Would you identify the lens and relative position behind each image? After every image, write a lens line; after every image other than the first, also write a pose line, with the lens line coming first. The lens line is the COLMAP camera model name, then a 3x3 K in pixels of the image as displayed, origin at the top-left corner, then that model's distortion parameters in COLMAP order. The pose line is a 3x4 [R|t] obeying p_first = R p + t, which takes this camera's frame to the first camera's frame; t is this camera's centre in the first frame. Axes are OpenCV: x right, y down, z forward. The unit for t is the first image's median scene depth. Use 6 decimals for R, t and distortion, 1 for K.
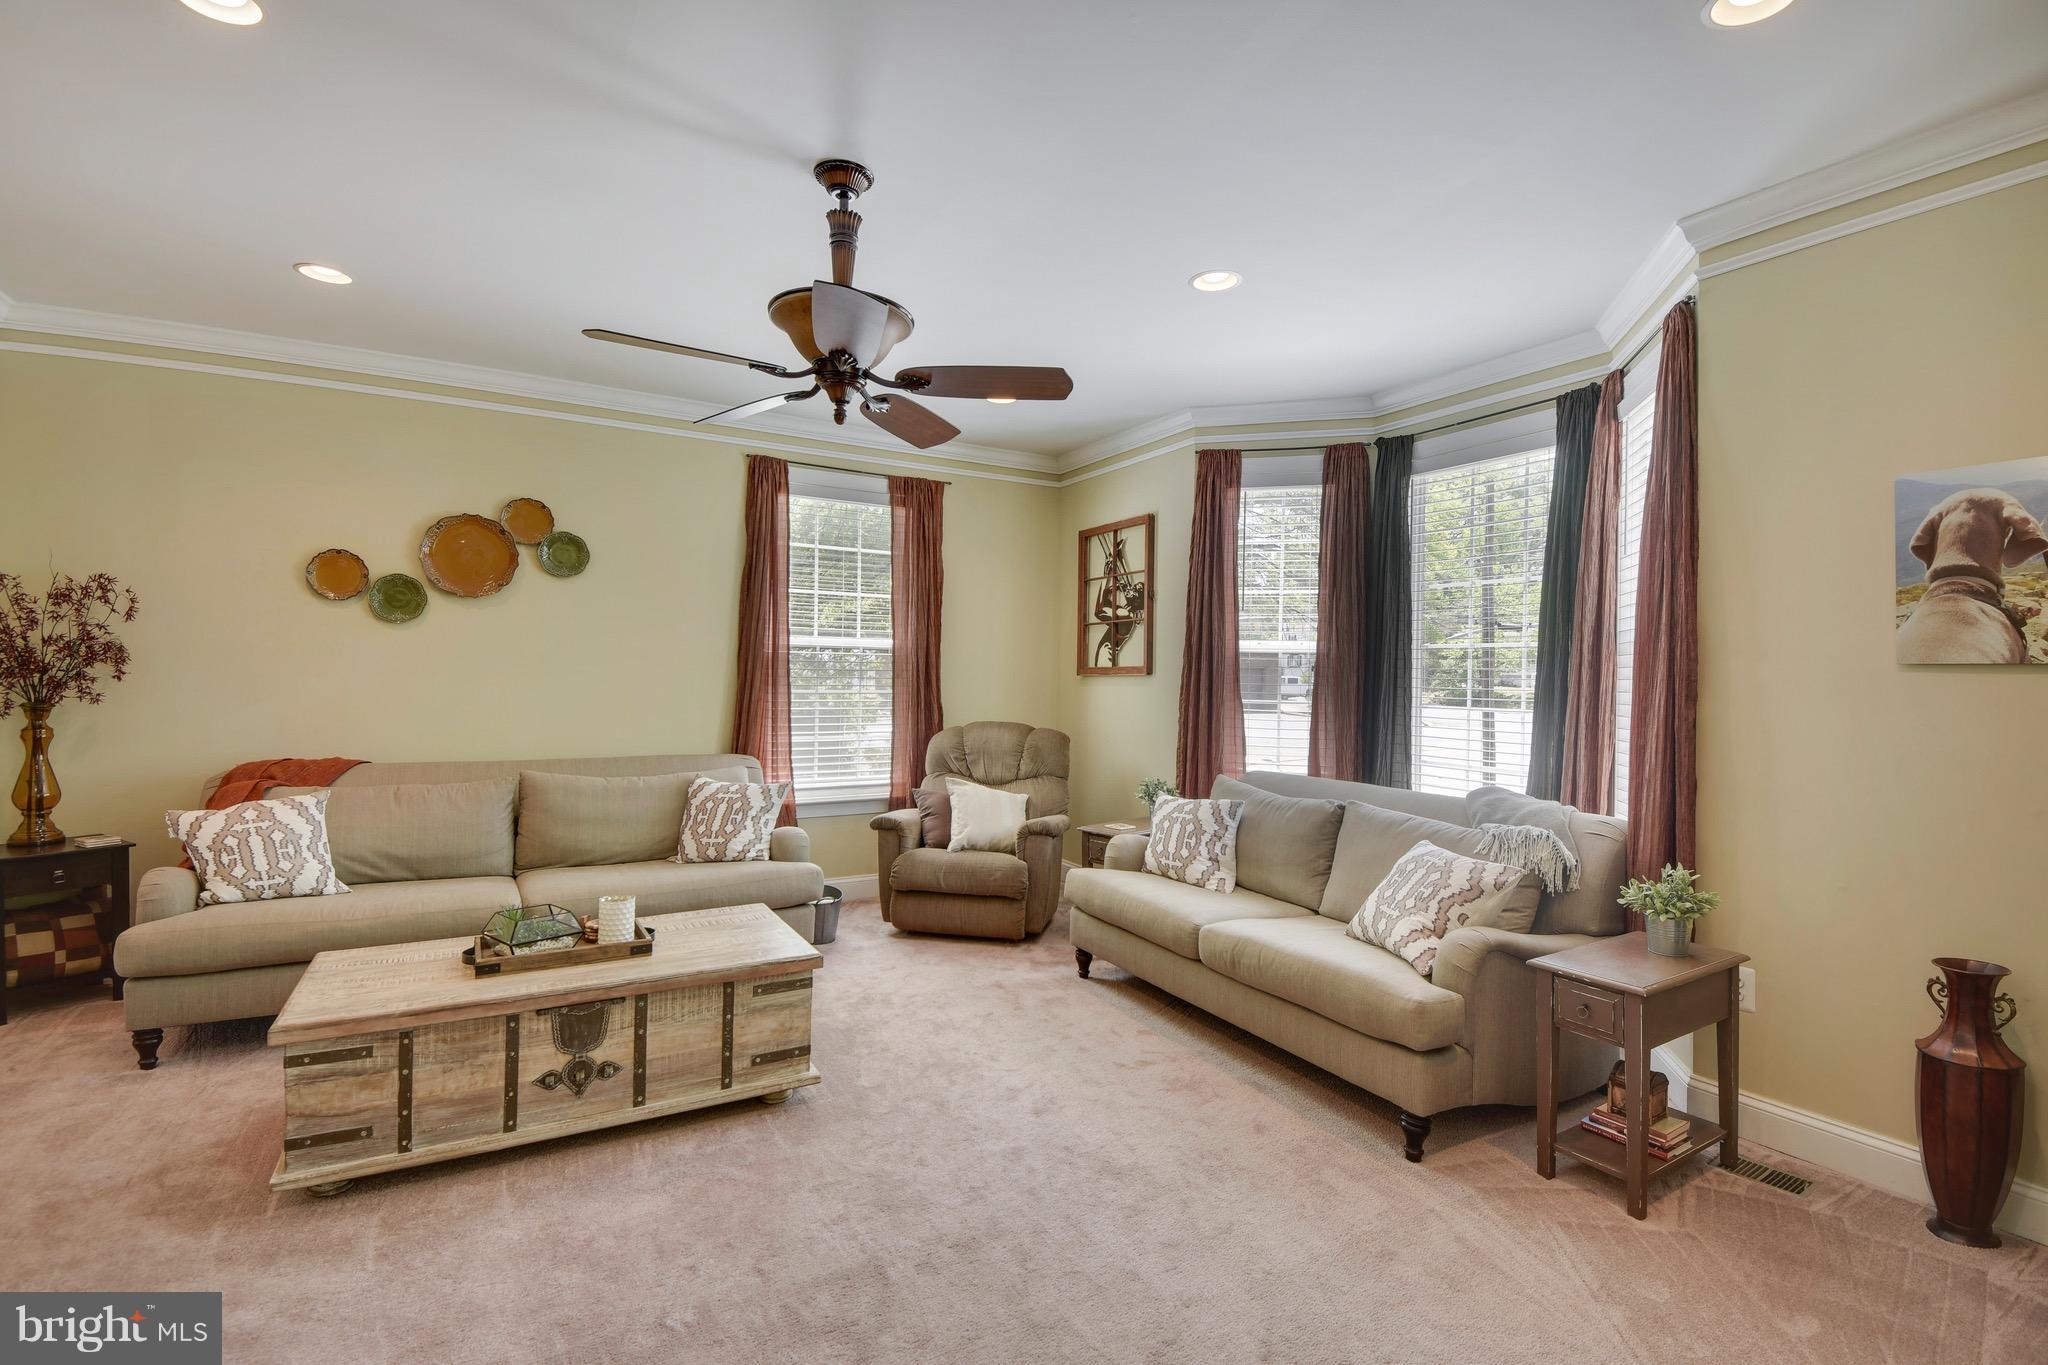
lens RADIAL K [[912.1, 0, 1010.6], [0, 912.1, 684.1], [0, 0, 1]] dist [0.014906, -0.018560]
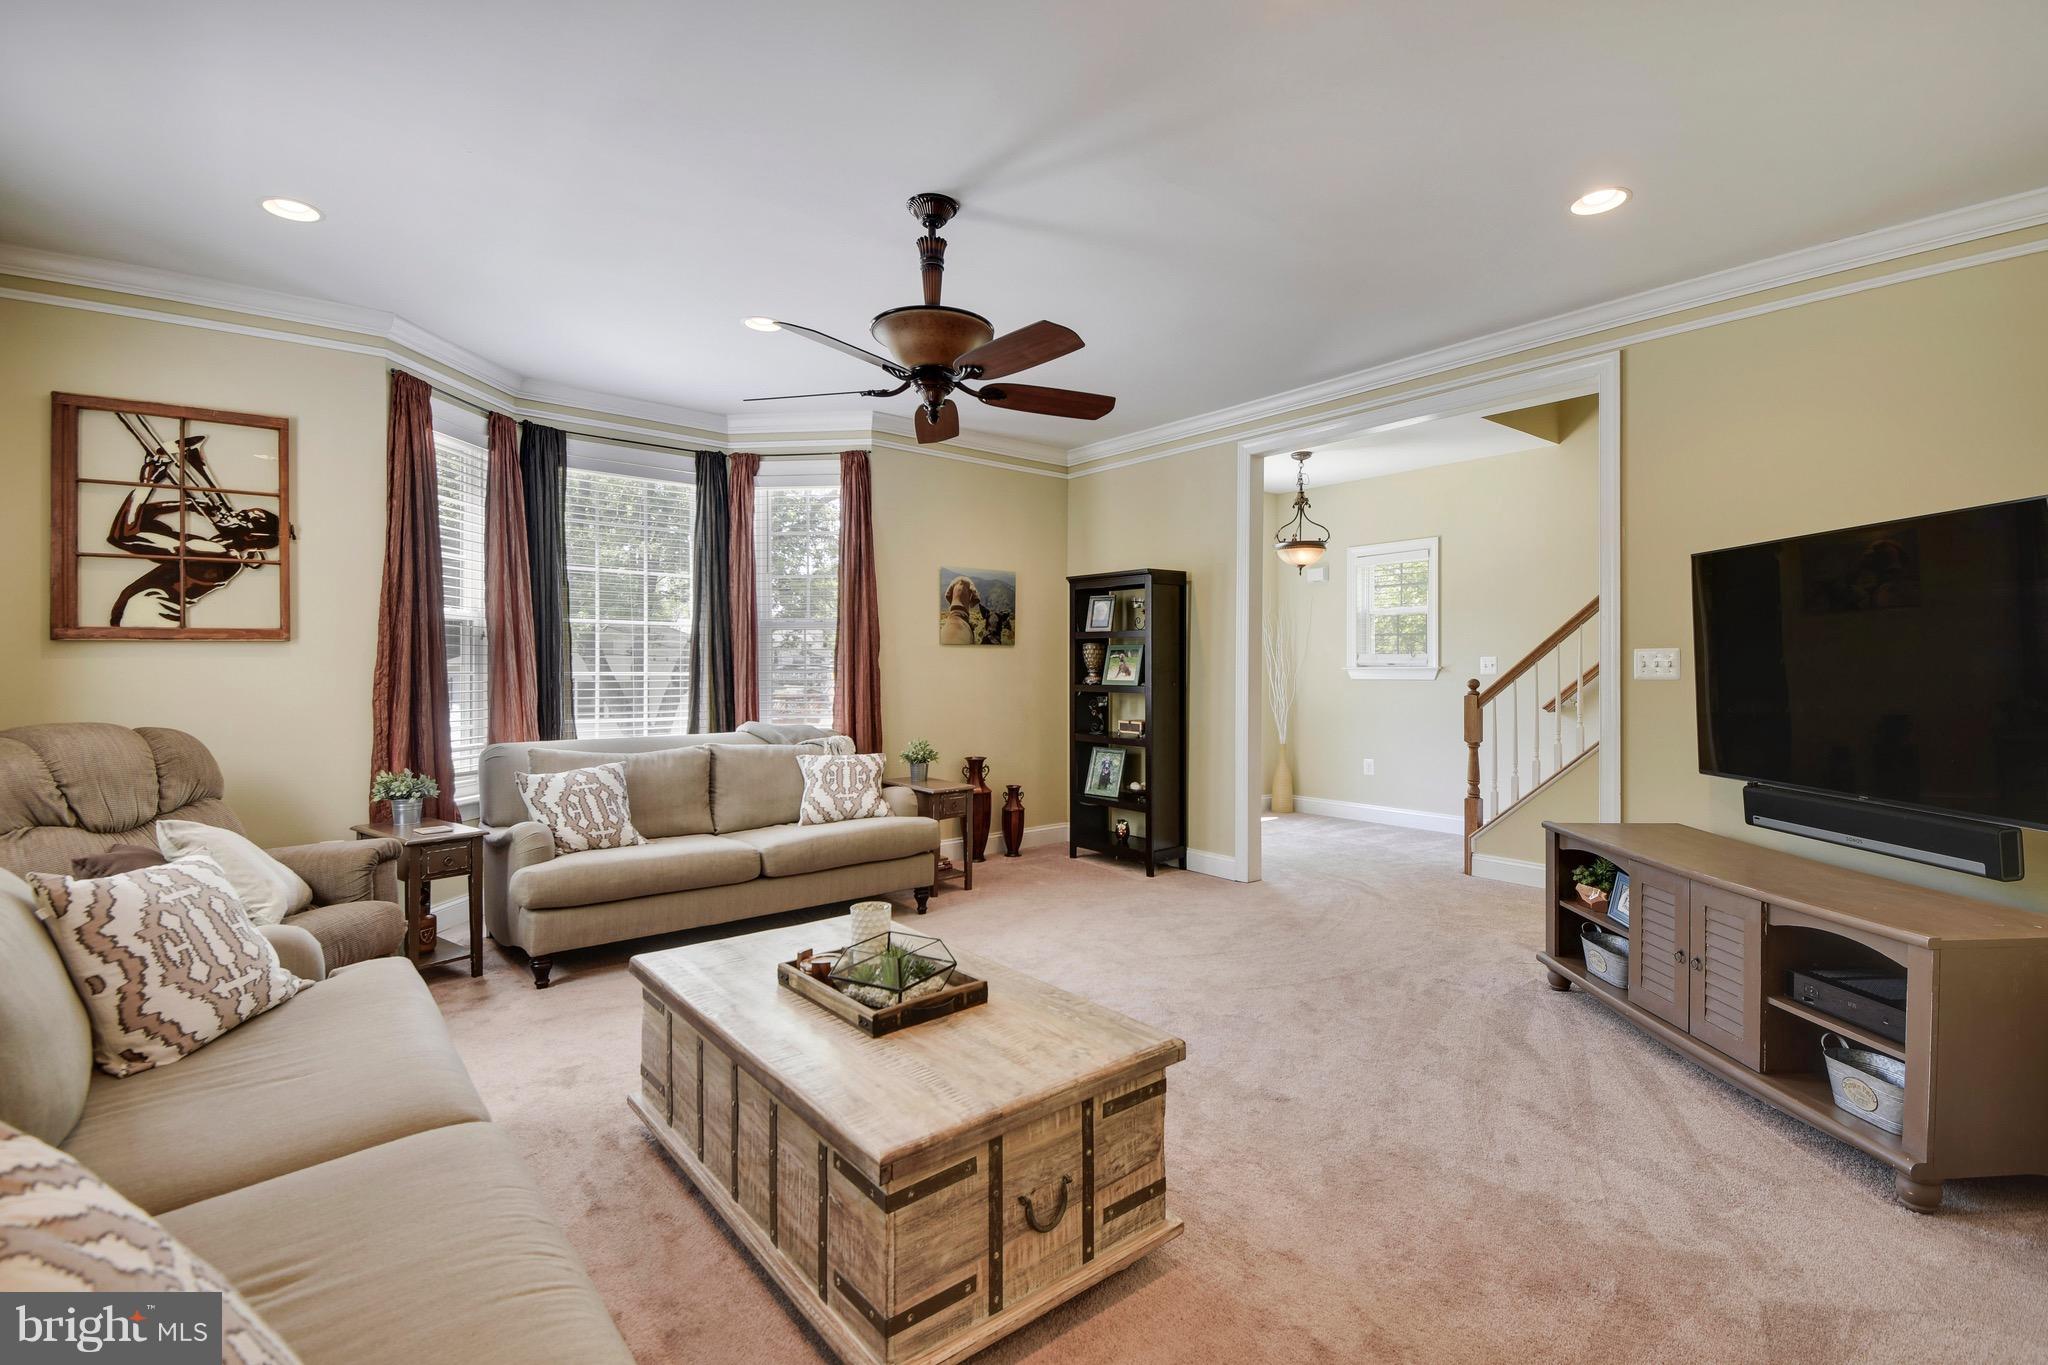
lens RADIAL K [[923.8, 0, 1059.5], [0, 923.8, 677.5], [0, 0, 1]] dist [0.059979, -0.047613]
pose [[-0.196421, -0.020404, 0.980307, -0.740795], [0.008953, 0.999704, 0.022602, 0.007658], [-0.980479, 0.013216, -0.196180, 0.578083]]
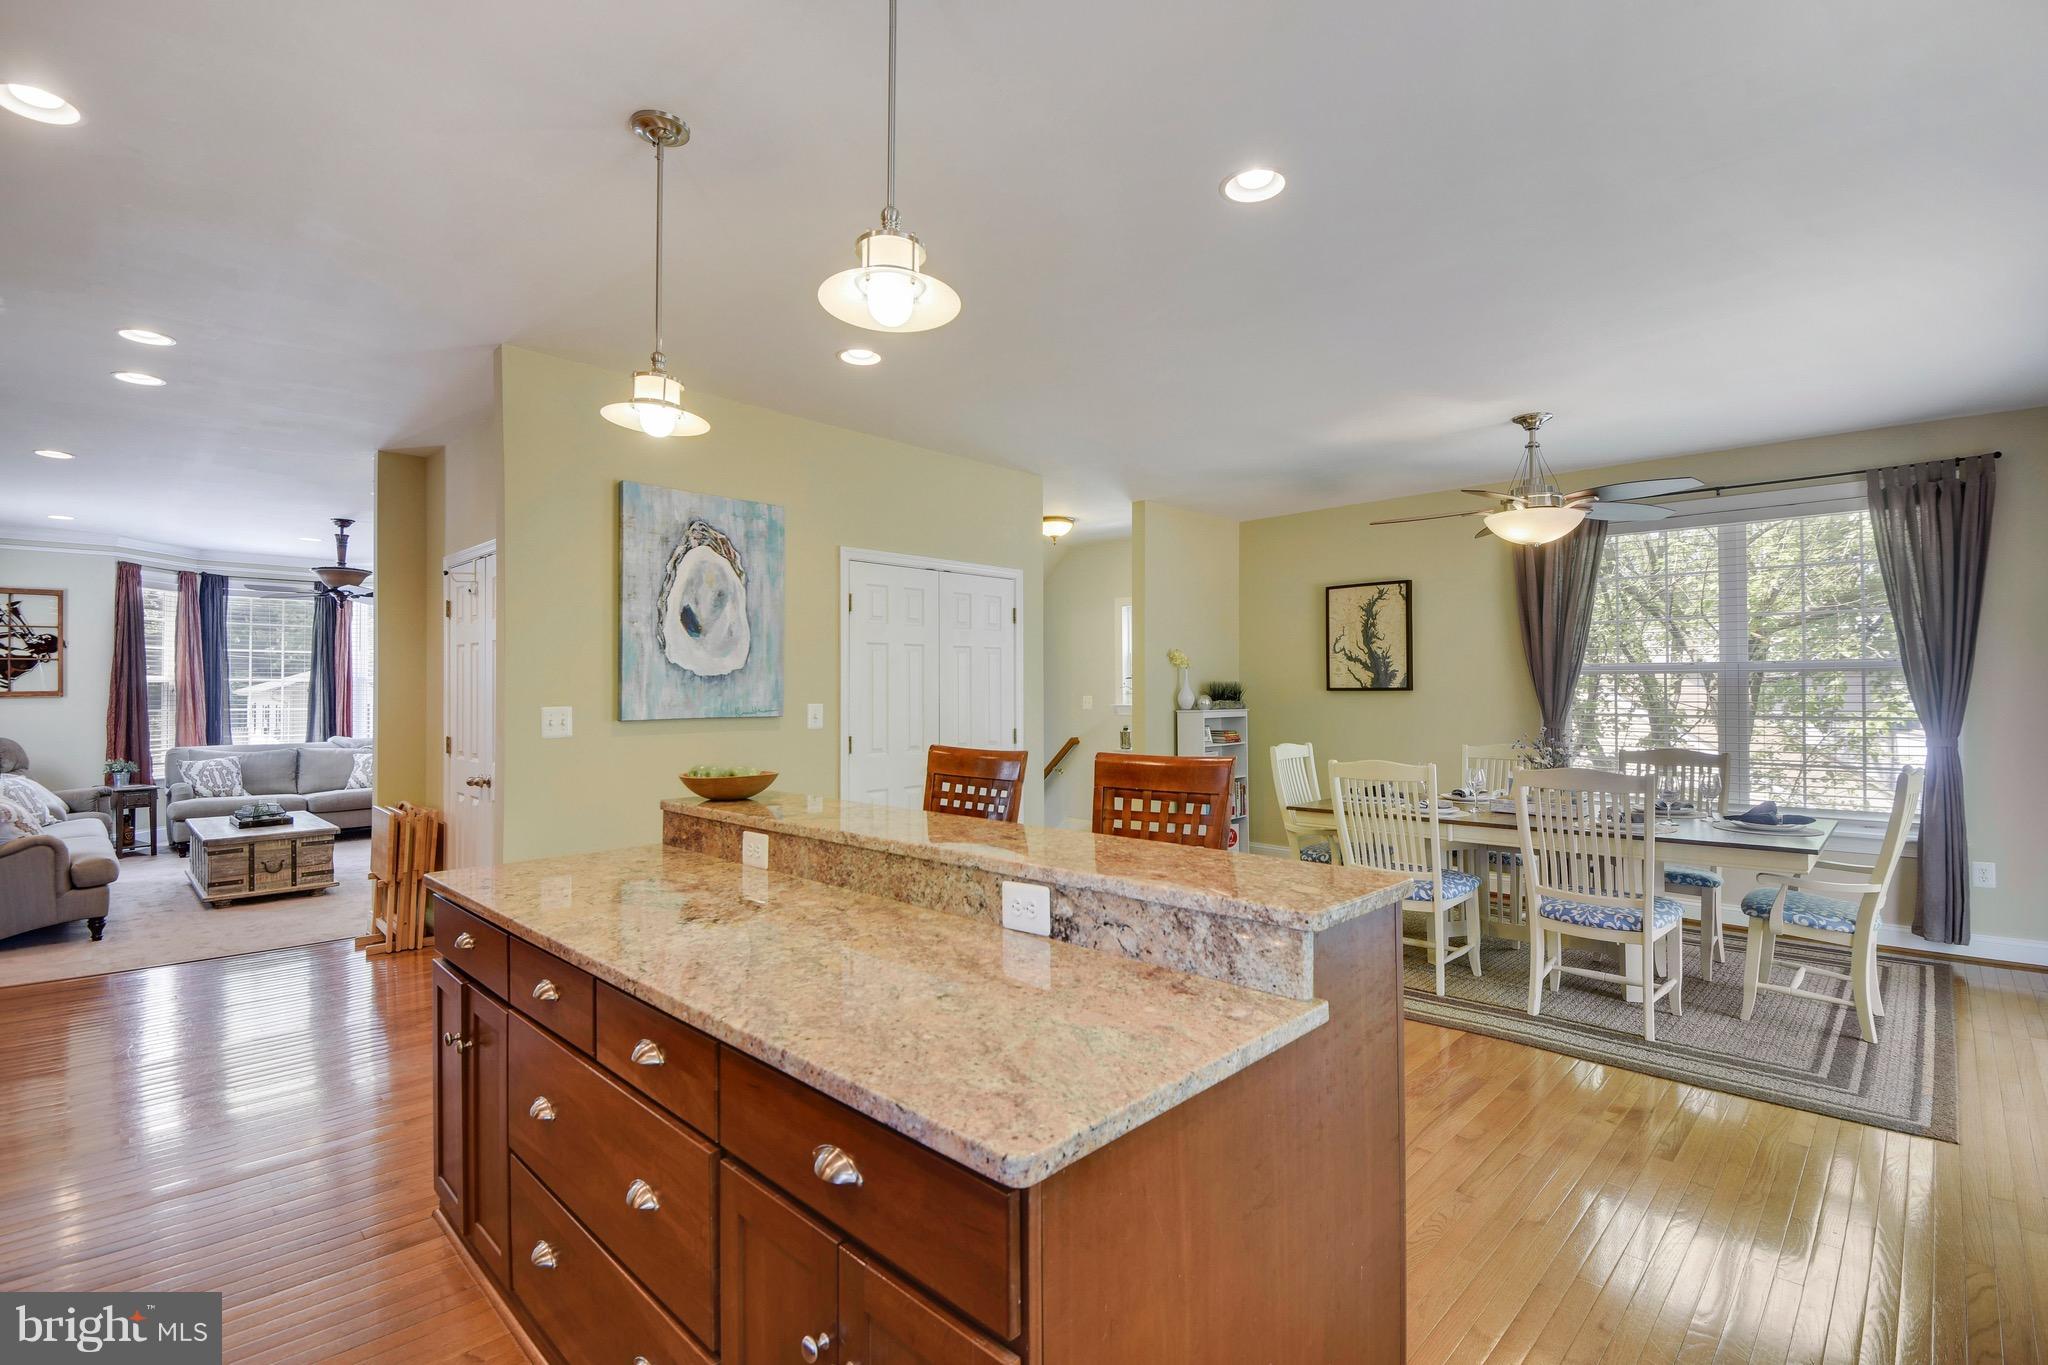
lens RADIAL K [[912.1, 0, 1010.6], [0, 912.1, 684.1], [0, 0, 1]] dist [0.014906, -0.018560]
pose [[-0.296010, -0.005662, 0.955168, -1.838669], [0.009200, 0.999919, 0.008778, -0.031403], [-0.955140, 0.011386, -0.295934, -0.055271]]
